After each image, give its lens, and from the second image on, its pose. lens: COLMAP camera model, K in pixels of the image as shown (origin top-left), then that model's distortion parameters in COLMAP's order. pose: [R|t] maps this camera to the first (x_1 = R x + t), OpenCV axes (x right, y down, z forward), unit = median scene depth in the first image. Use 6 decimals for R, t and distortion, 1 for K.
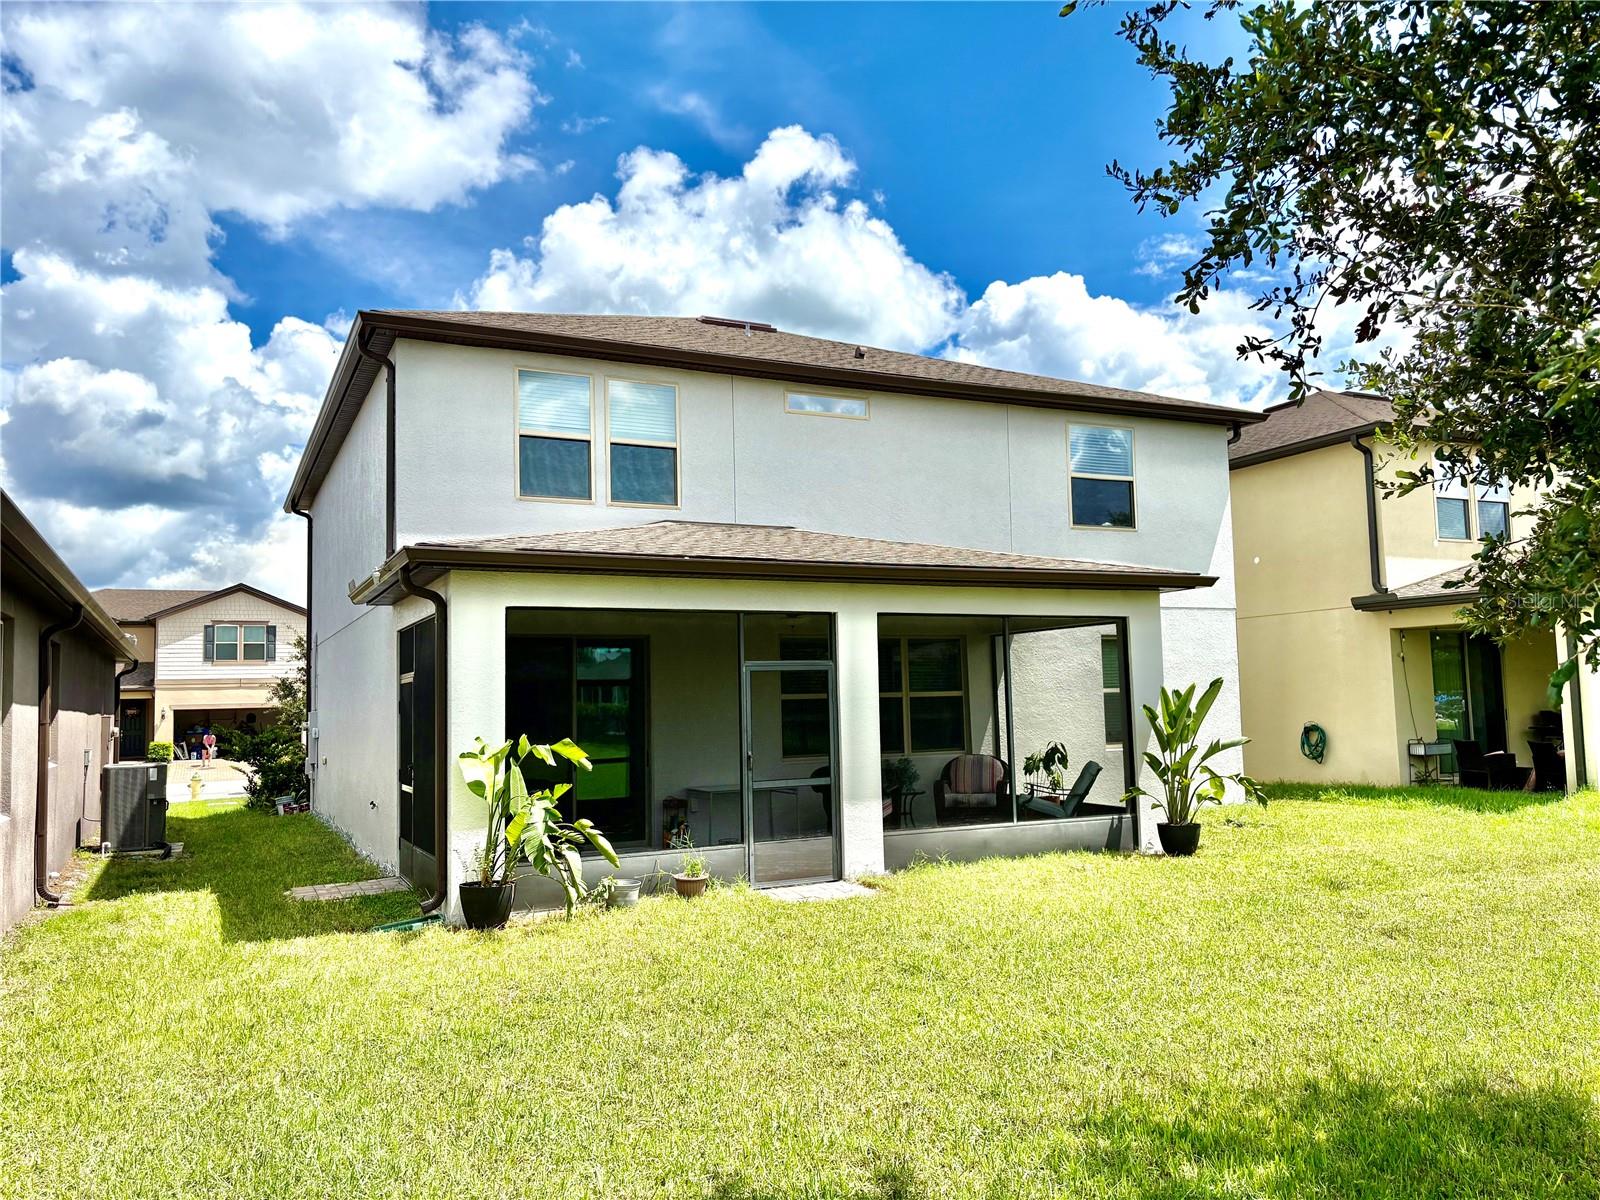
lens RADIAL K [[1197.4, 0, 800.0], [0, 1197.4, 600.0], [0, 0, 1]] dist [0.104610, -0.000060]
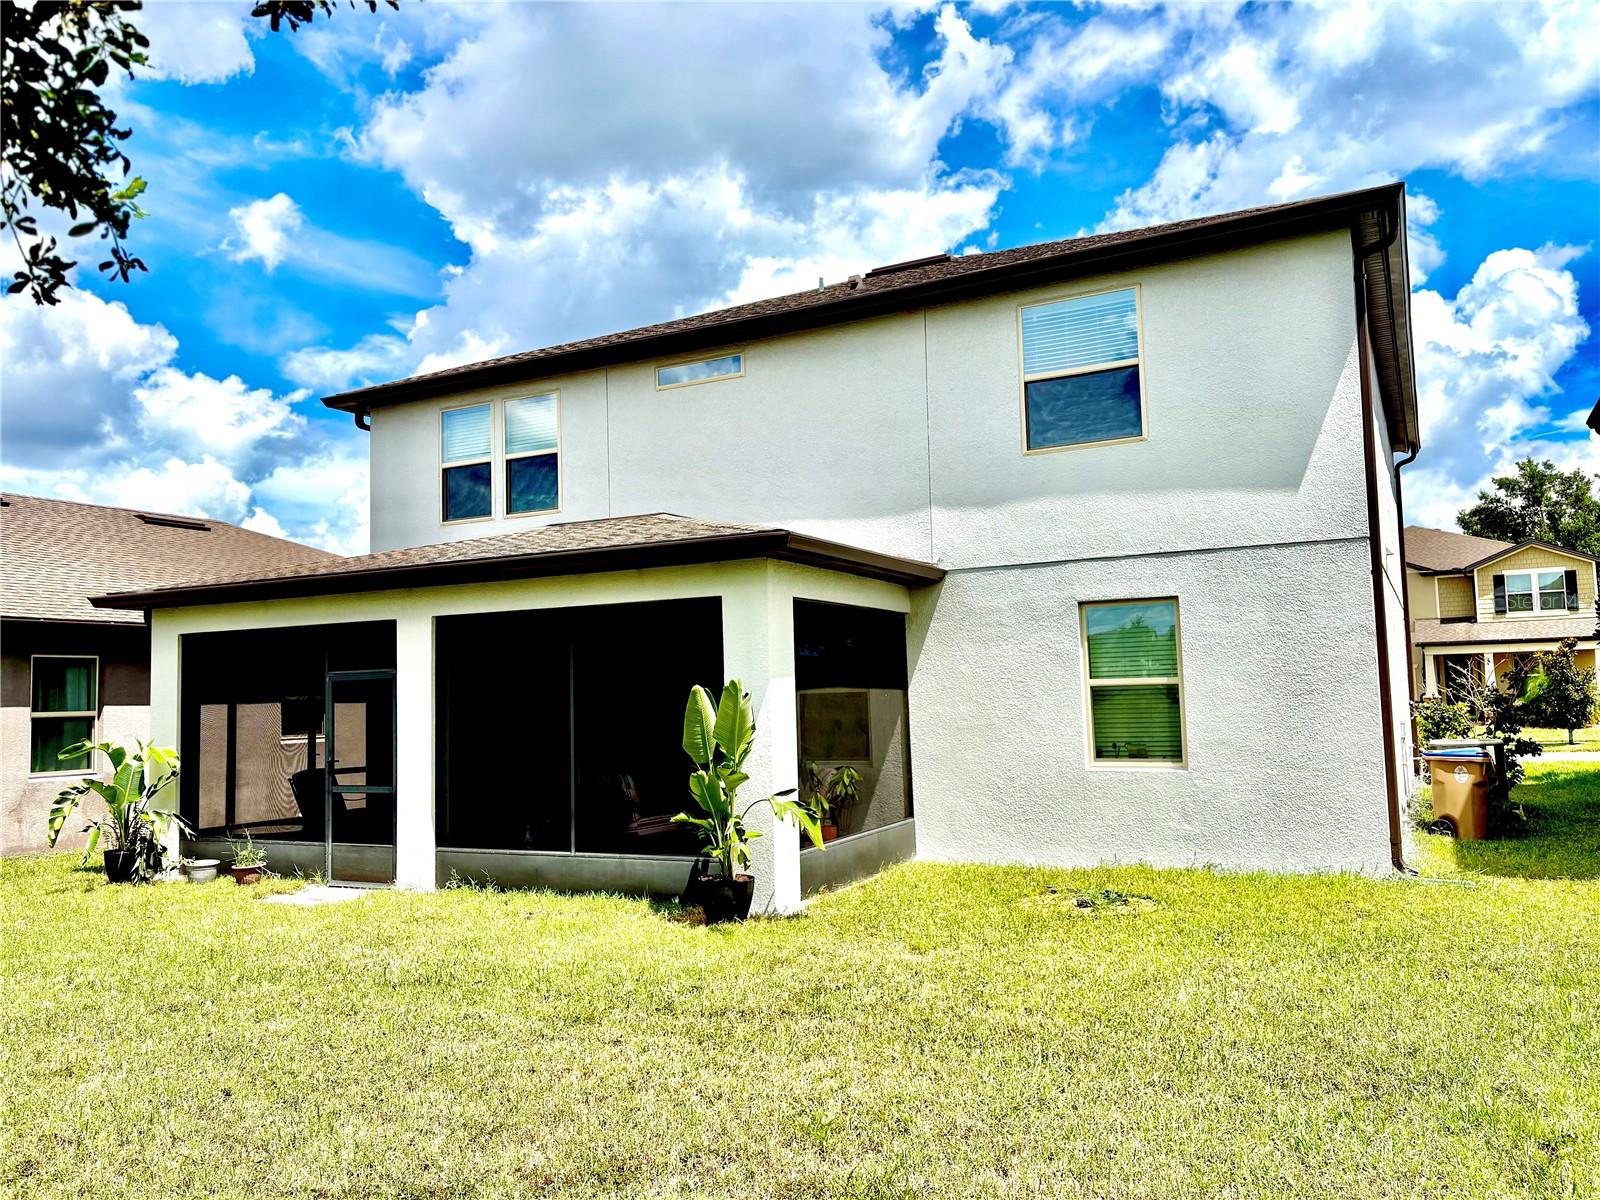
lens RADIAL K [[1204.5, 0, 805.2], [0, 1204.5, 607.9], [0, 0, 1]] dist [0.006985, -0.002242]
pose [[0.588767, -0.051952, -0.806631, 0.889751], [0.082319, 0.996598, -0.004101, 0.028140], [0.804100, -0.063986, 0.591041, 0.591506]]
